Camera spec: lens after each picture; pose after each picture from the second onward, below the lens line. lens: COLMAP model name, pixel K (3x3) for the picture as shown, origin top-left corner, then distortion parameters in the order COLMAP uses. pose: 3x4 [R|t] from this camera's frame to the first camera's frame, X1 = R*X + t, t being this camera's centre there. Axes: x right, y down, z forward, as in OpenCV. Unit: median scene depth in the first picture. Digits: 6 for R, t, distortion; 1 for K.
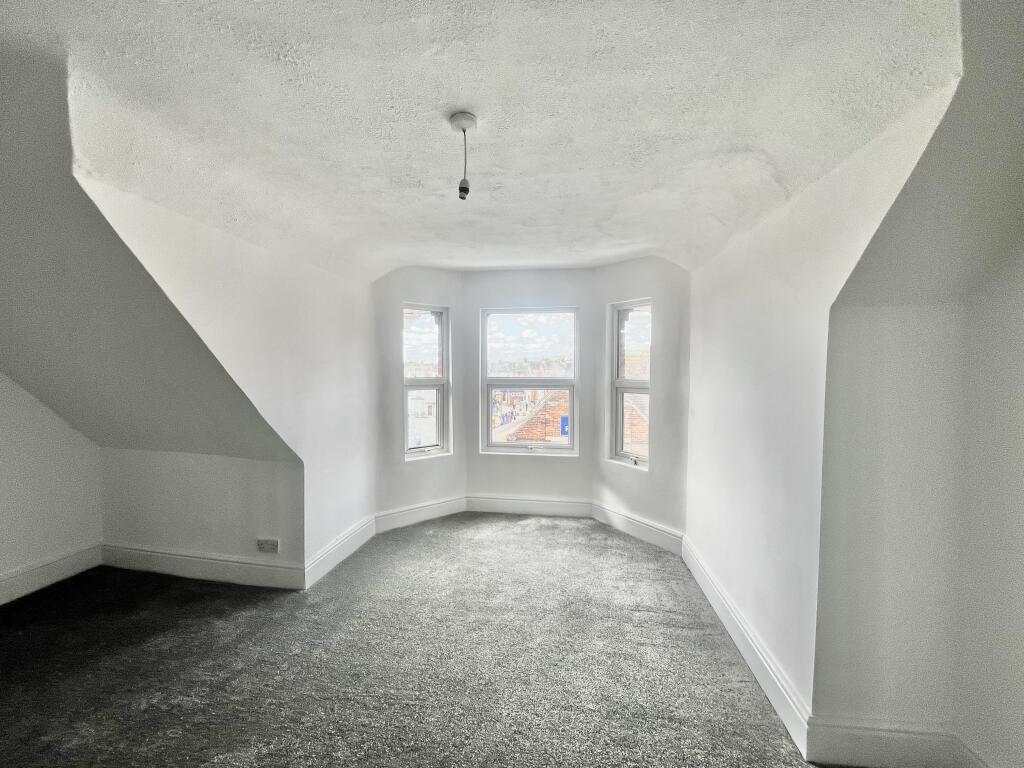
lens RADIAL K [[416.1, 0, 508.7], [0, 416.1, 382.8], [0, 0, 1]] dist [-0.004061, -0.000253]
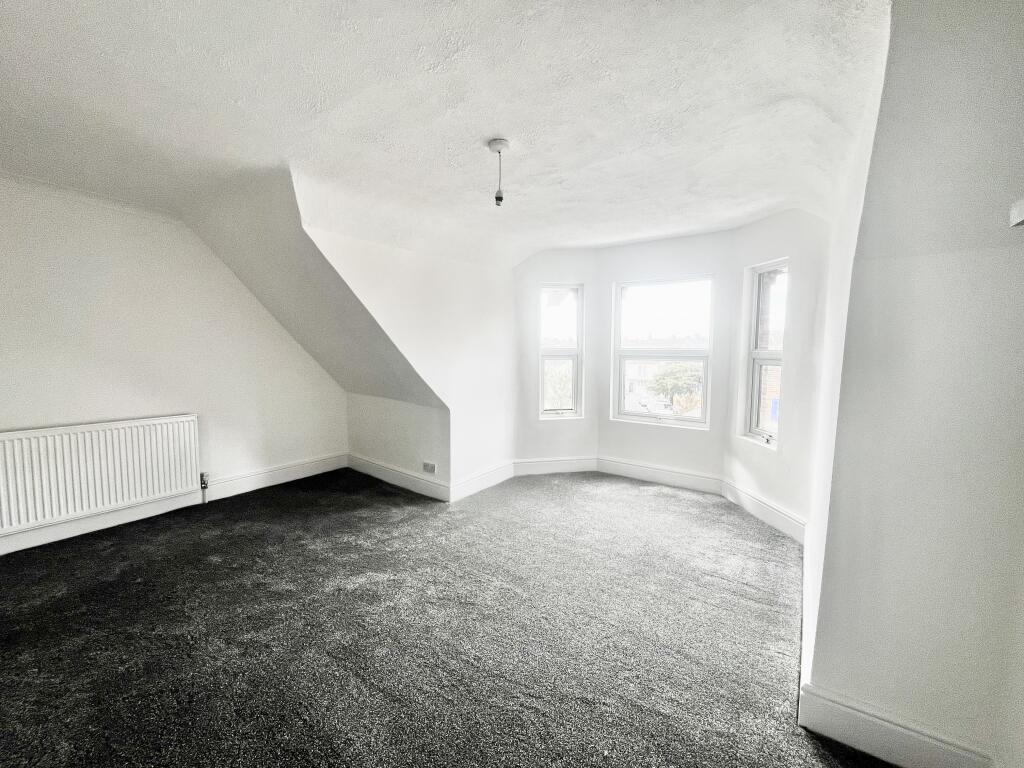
lens RADIAL K [[416.1, 0, 508.7], [0, 416.1, 382.8], [0, 0, 1]] dist [-0.004061, -0.000253]
pose [[0.883448, 0.038777, -0.466921, 0.262221], [-0.012730, 0.998188, 0.058813, 0.020040], [0.468355, -0.046014, 0.882341, -0.083475]]
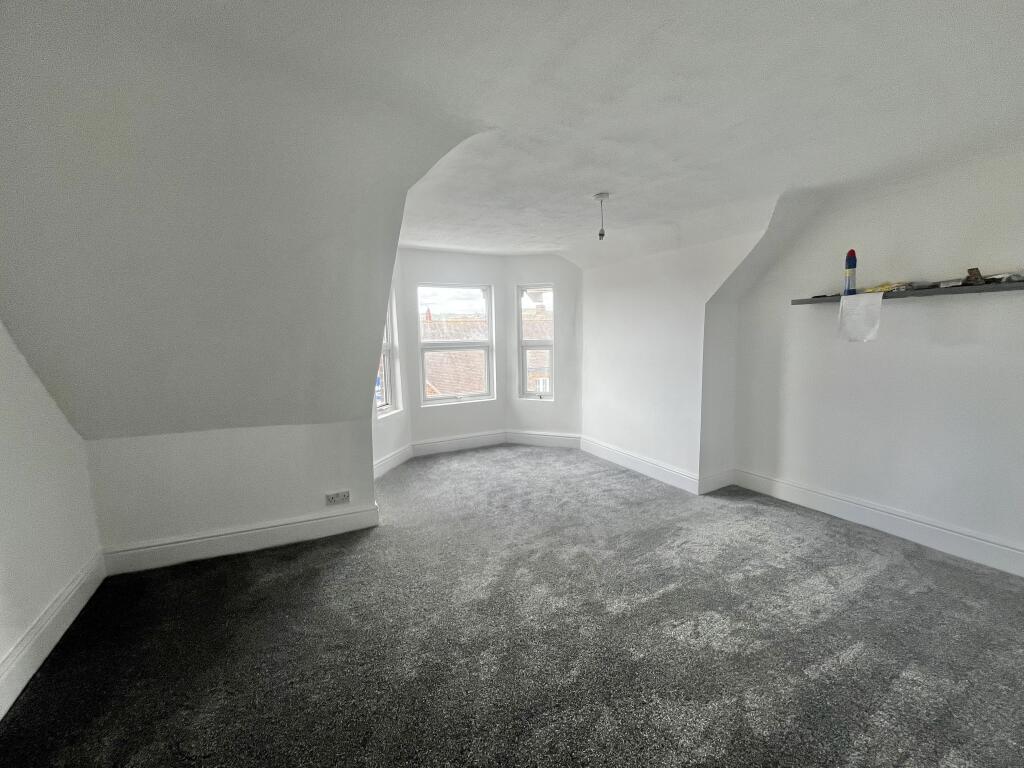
lens RADIAL K [[416.1, 0, 508.7], [0, 416.1, 382.8], [0, 0, 1]] dist [-0.004061, -0.000253]
pose [[0.812213, -0.087111, 0.576821, -0.730673], [0.038898, 0.994675, 0.095443, -0.002713], [-0.582063, -0.055083, 0.811276, -0.134929]]
